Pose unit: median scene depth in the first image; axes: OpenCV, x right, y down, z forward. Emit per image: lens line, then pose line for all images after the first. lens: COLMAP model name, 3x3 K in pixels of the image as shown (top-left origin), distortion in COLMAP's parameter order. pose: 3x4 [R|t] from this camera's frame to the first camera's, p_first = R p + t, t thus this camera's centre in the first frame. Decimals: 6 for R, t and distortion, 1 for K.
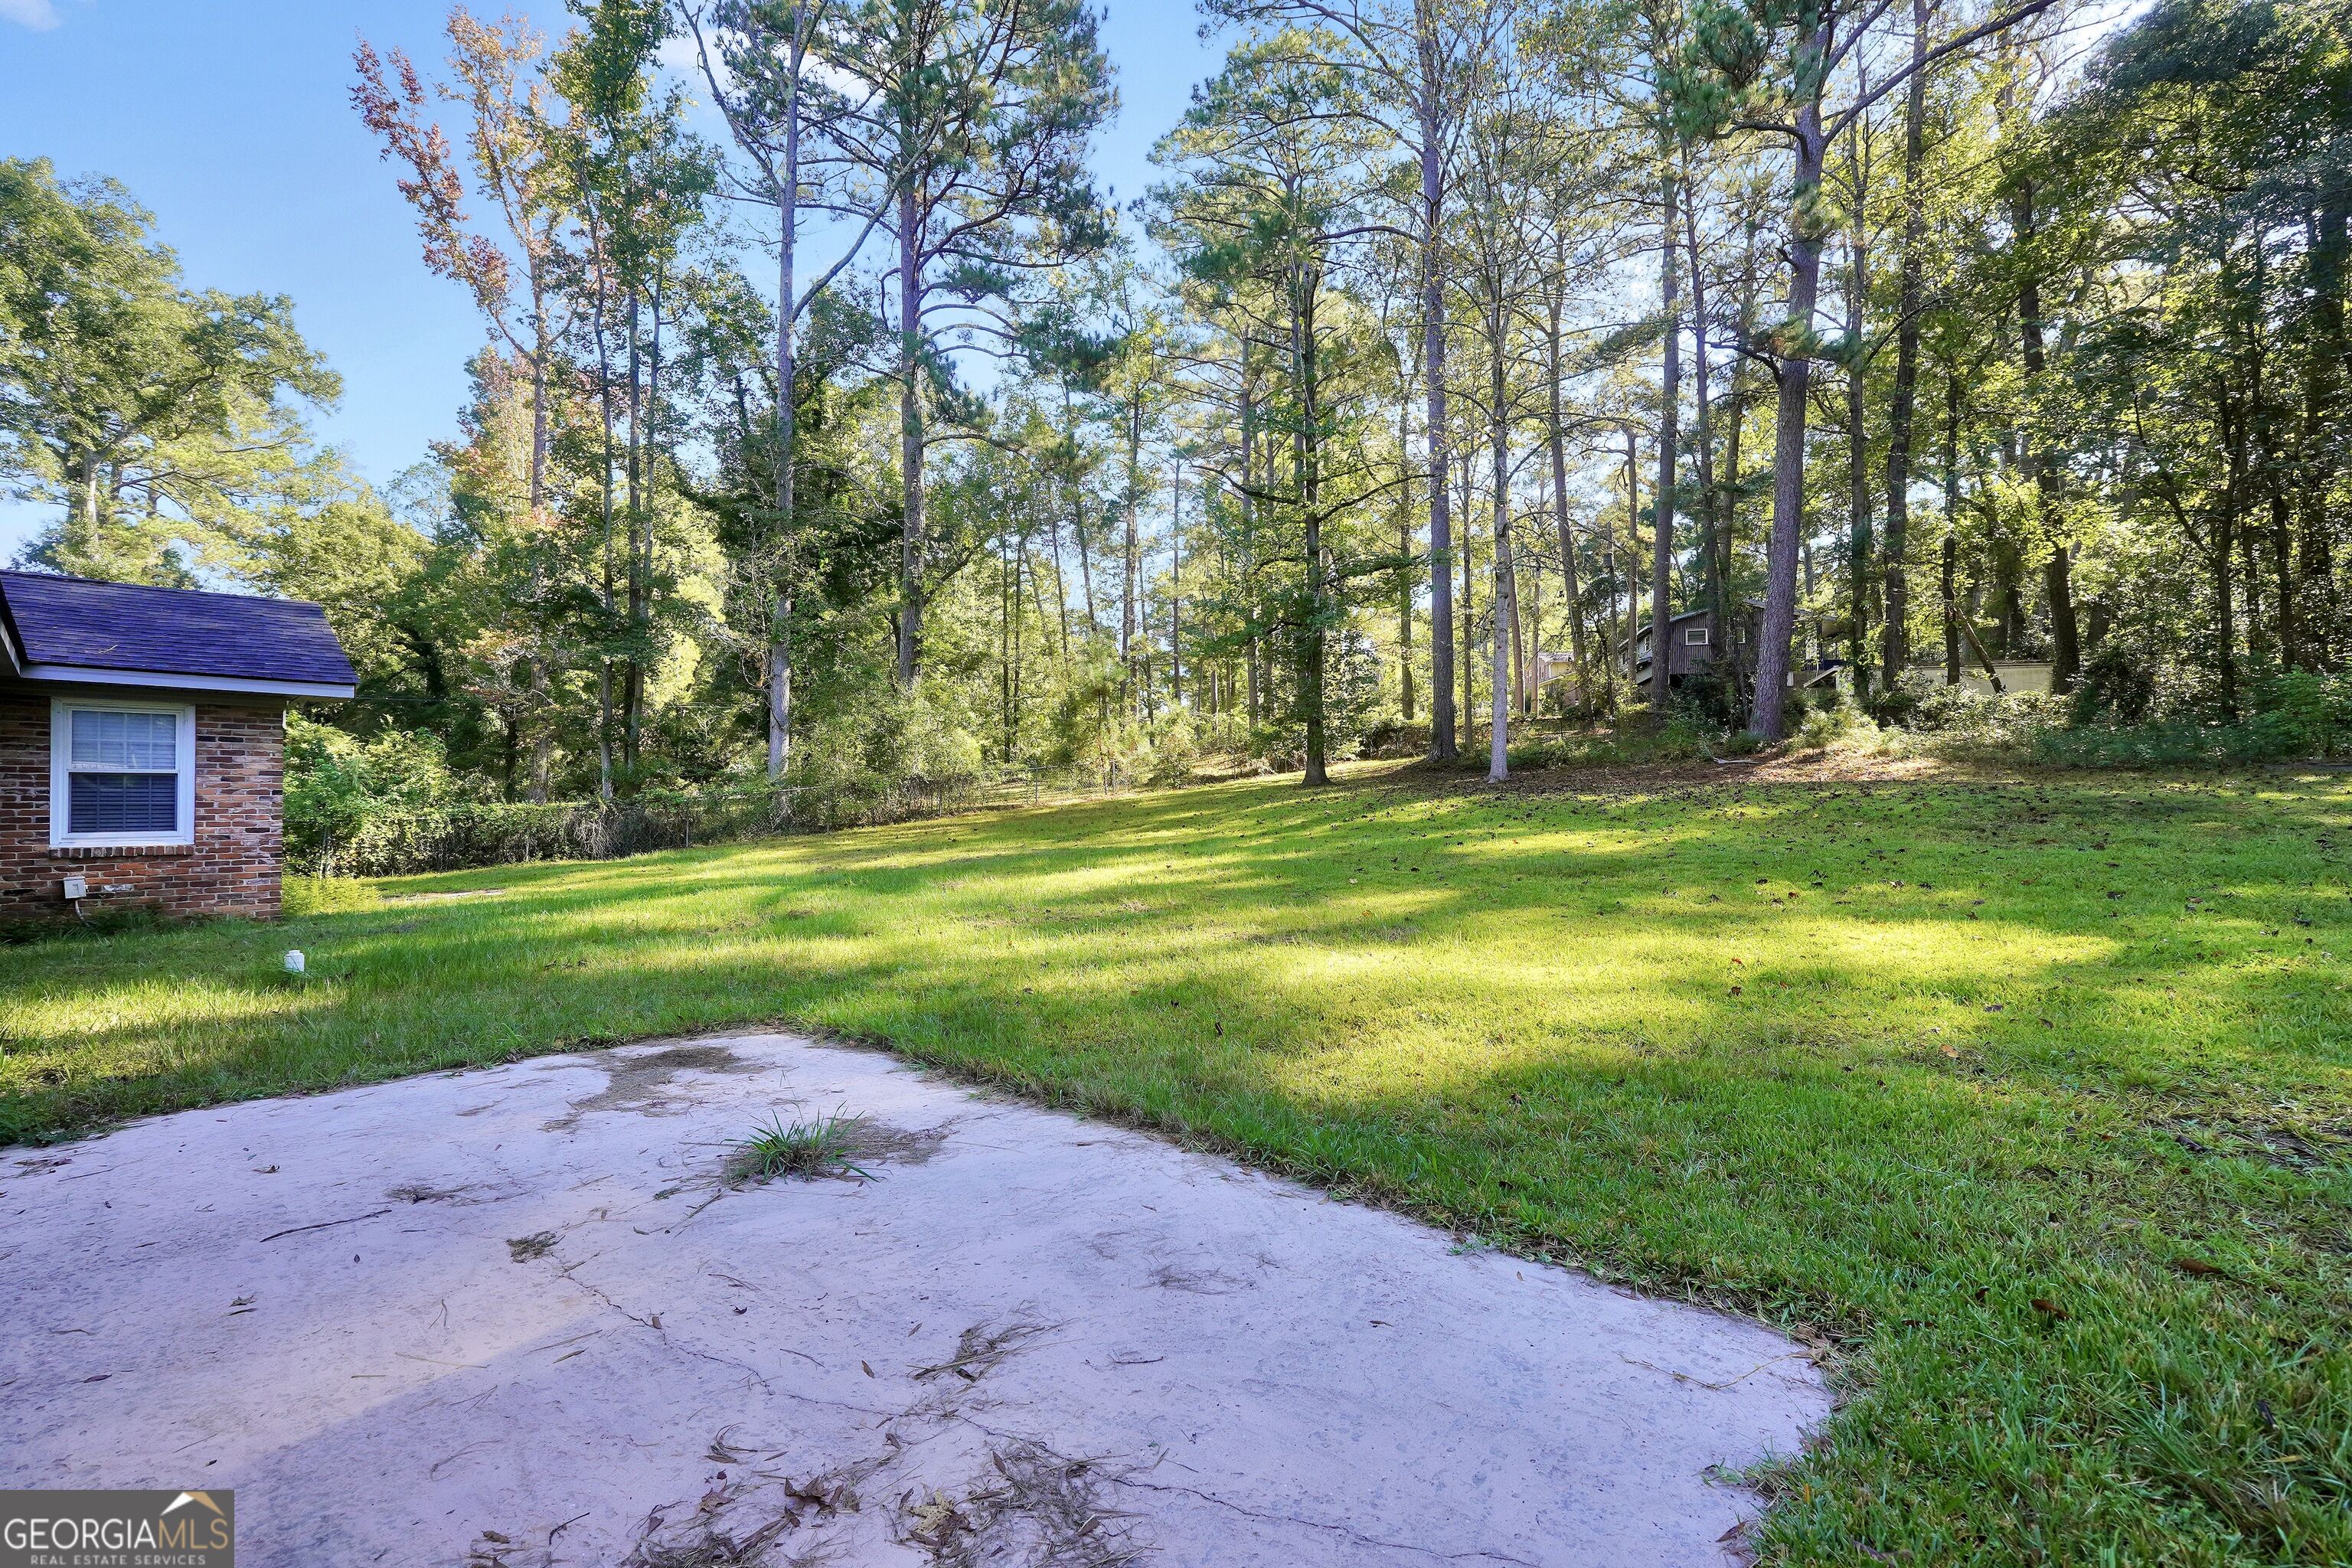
lens RADIAL K [[1014.4, 0, 1175.2], [0, 1014.4, 808.8], [0, 0, 1]] dist [-0.016804, 0.000393]
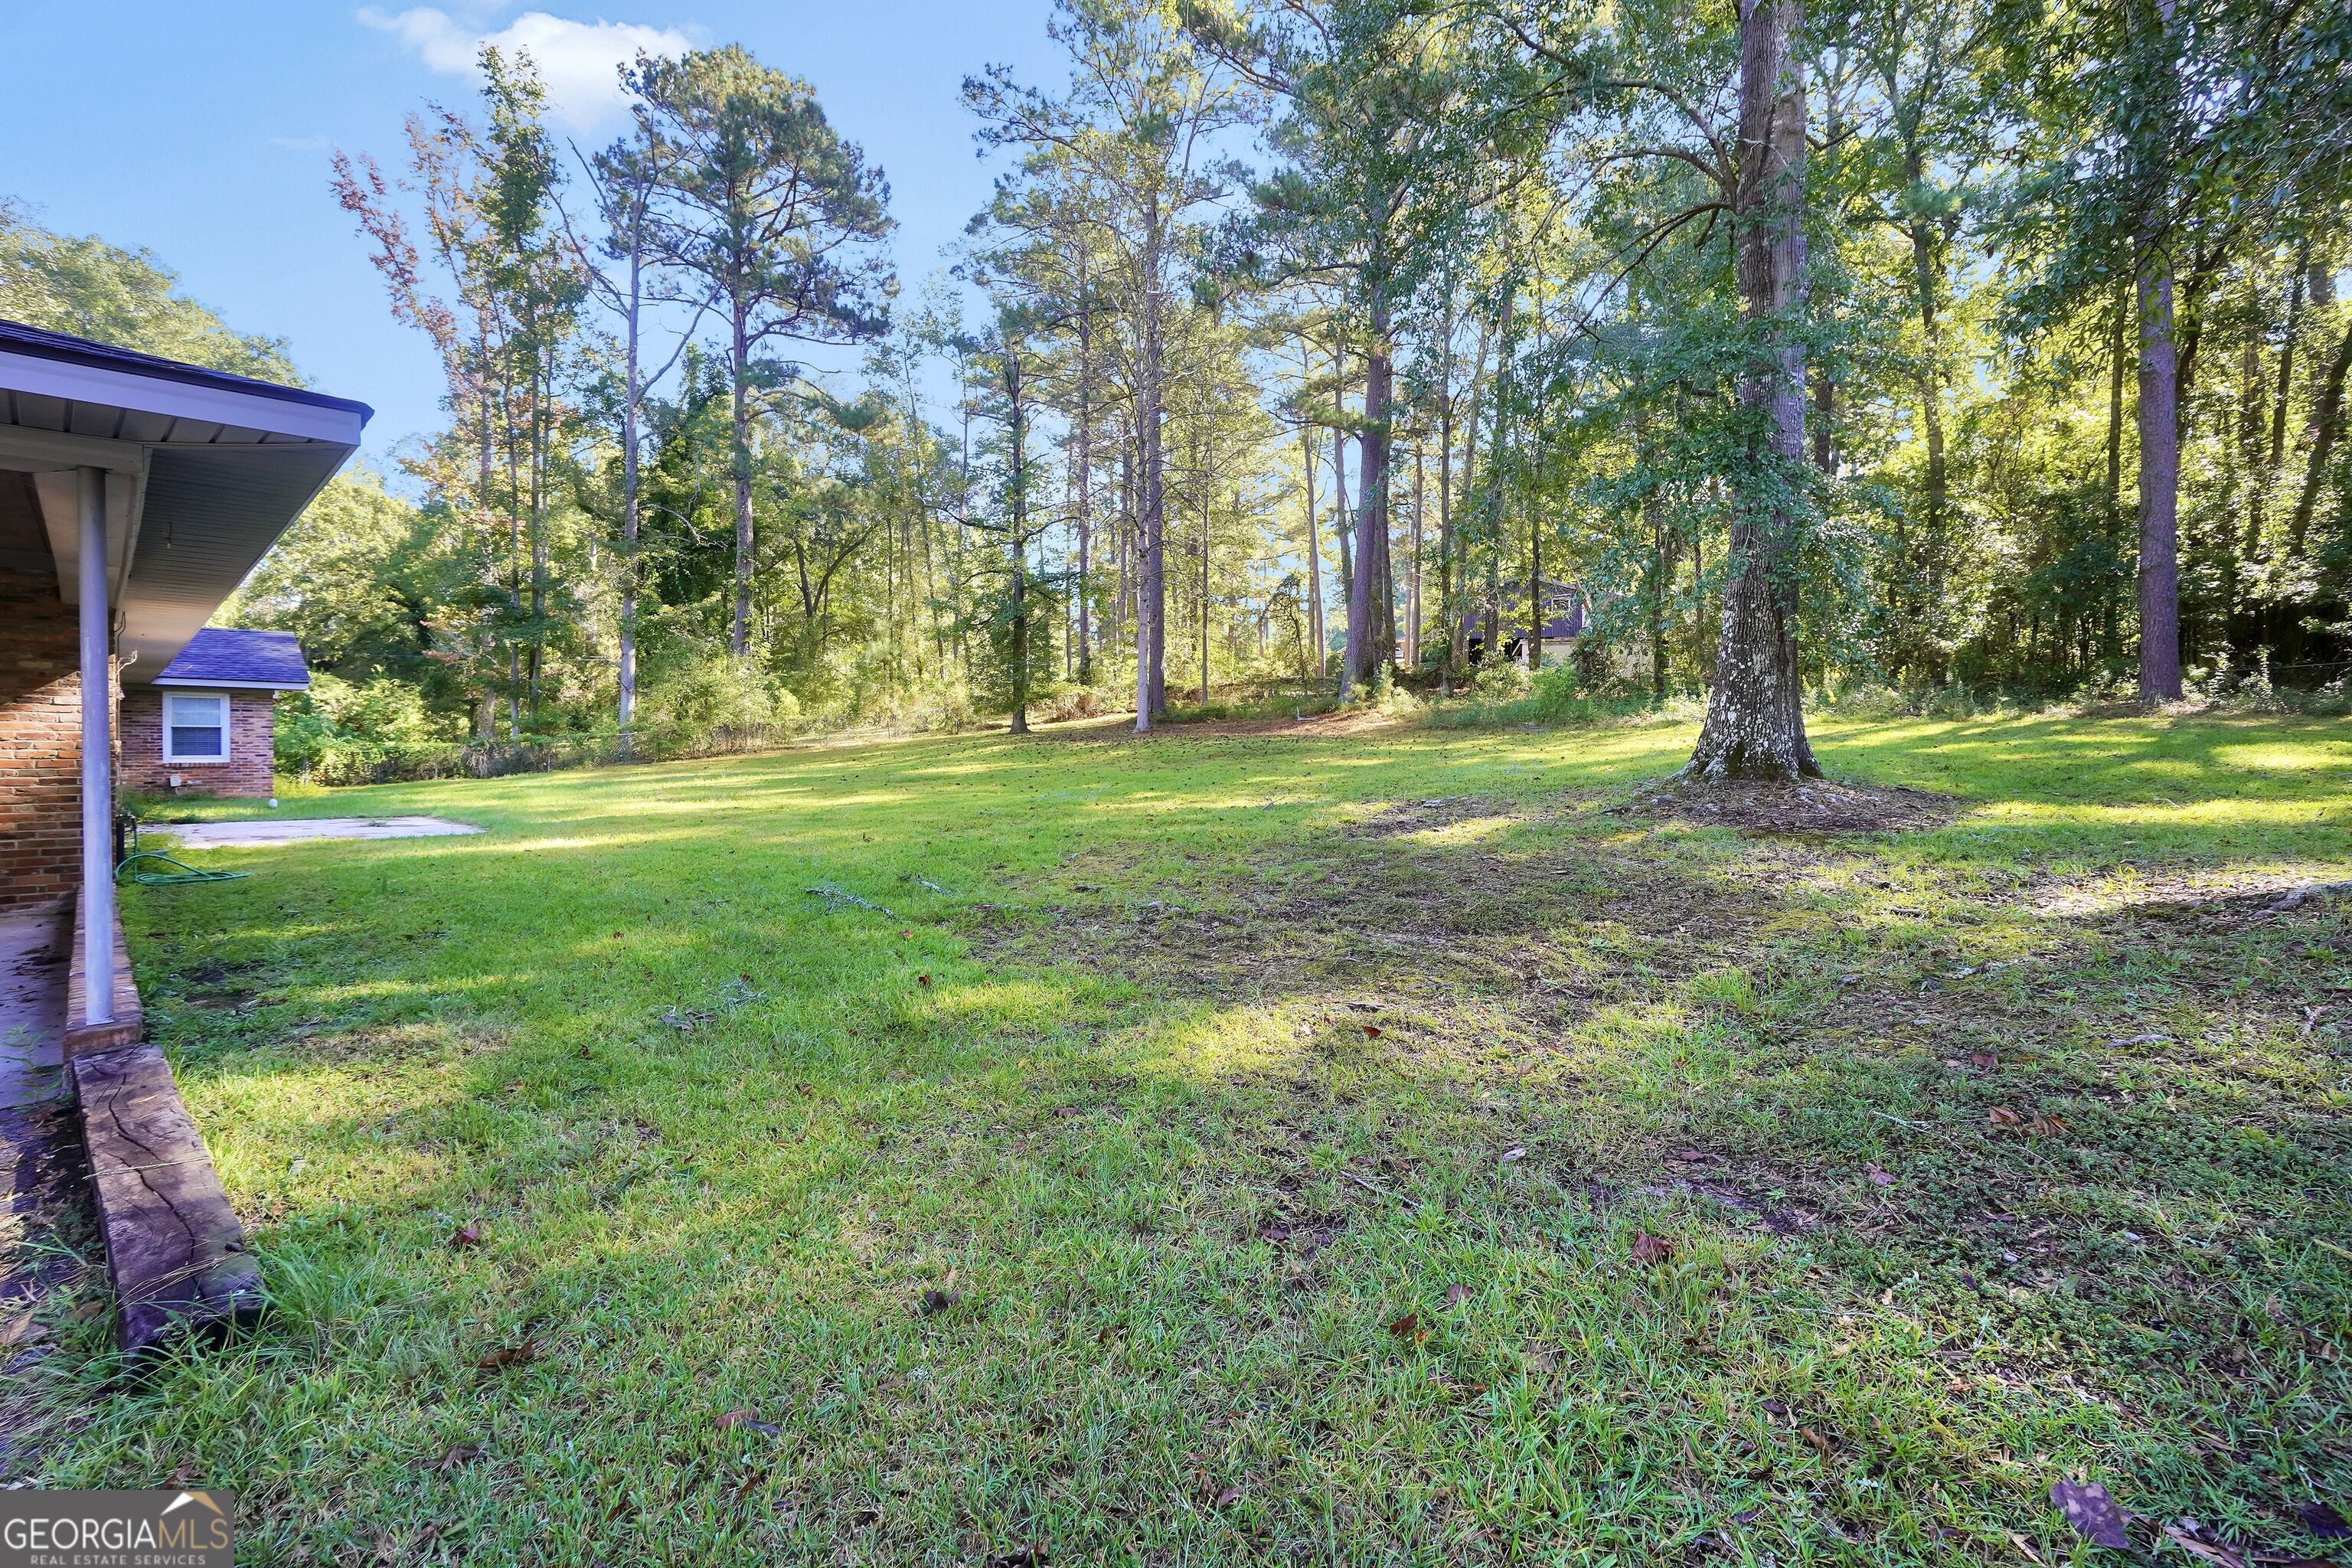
lens RADIAL K [[994.2, 0, 1158.4], [0, 994.2, 768.1], [0, 0, 1]] dist [-0.019175, 0.007257]
pose [[0.999956, 0.006180, -0.007052, 0.305759], [-0.006050, 0.999812, 0.018417, -0.000171], [0.007165, -0.018373, 0.999806, -0.327878]]
